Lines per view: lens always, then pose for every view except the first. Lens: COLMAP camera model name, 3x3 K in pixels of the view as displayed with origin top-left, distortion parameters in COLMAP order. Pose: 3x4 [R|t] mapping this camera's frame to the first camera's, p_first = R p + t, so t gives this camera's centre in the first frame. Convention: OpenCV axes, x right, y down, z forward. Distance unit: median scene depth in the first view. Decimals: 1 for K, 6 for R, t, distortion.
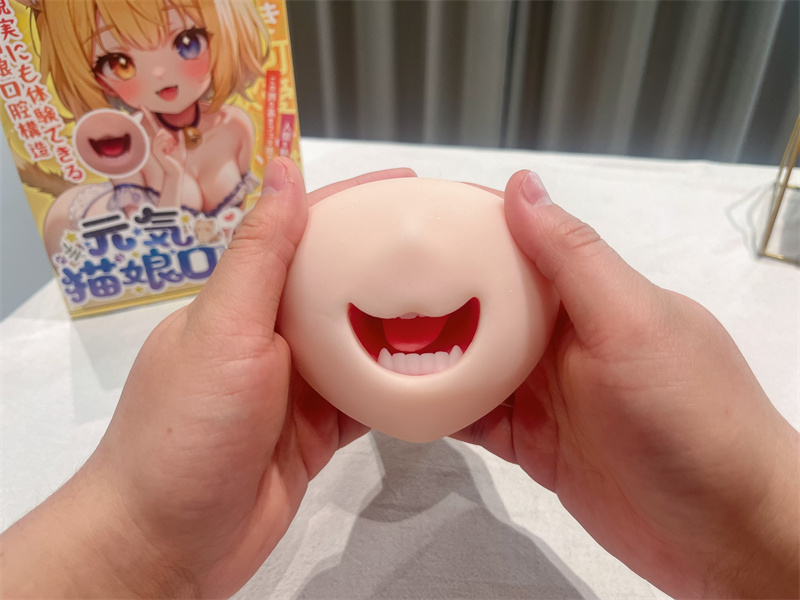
lens RADIAL K [[618.1, 0, 392.9], [0, 618.1, 303.8], [0, 0, 1]] dist [0.056421, -0.097122]
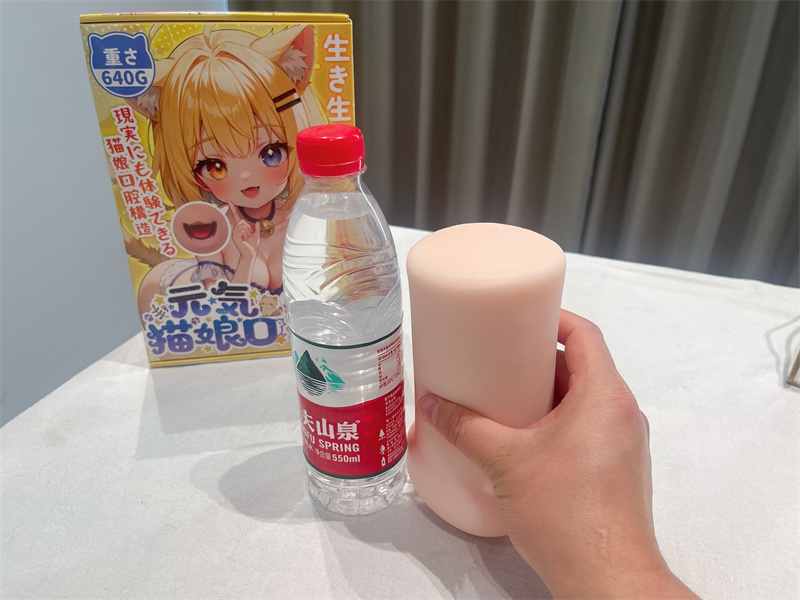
lens RADIAL K [[618.1, 0, 397.1], [0, 618.1, 305.7], [0, 0, 1]] dist [0.056421, -0.097122]
pose [[0.984897, 0.104117, -0.138337, 0.099304], [-0.117207, 0.989012, -0.090099, -0.041687], [0.127436, 0.104952, 0.986278, -0.118415]]
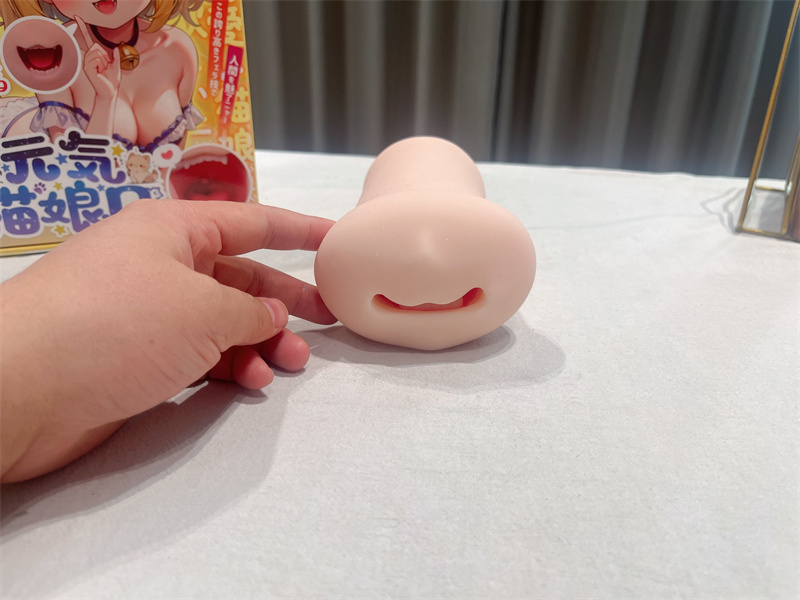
lens RADIAL K [[618.1, 0, 403.9], [0, 618.1, 311.1], [0, 0, 1]] dist [0.056421, -0.097122]
pose [[0.999386, 0.028943, 0.019747, 0.081976], [-0.025246, 0.985646, -0.166929, 0.248152], [-0.024295, 0.166328, 0.985771, 0.121532]]
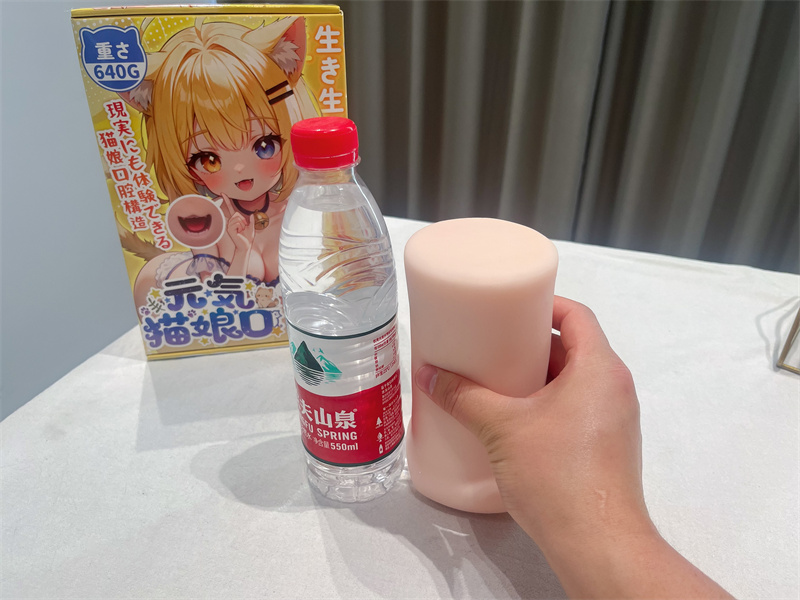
lens RADIAL K [[618.1, 0, 395.5], [0, 618.1, 306.1], [0, 0, 1]] dist [0.056421, -0.097122]
pose [[0.987380, 0.092576, -0.128493, 0.097819], [-0.102664, 0.991942, -0.074233, -0.040440], [0.120586, 0.086488, 0.988928, -0.129780]]
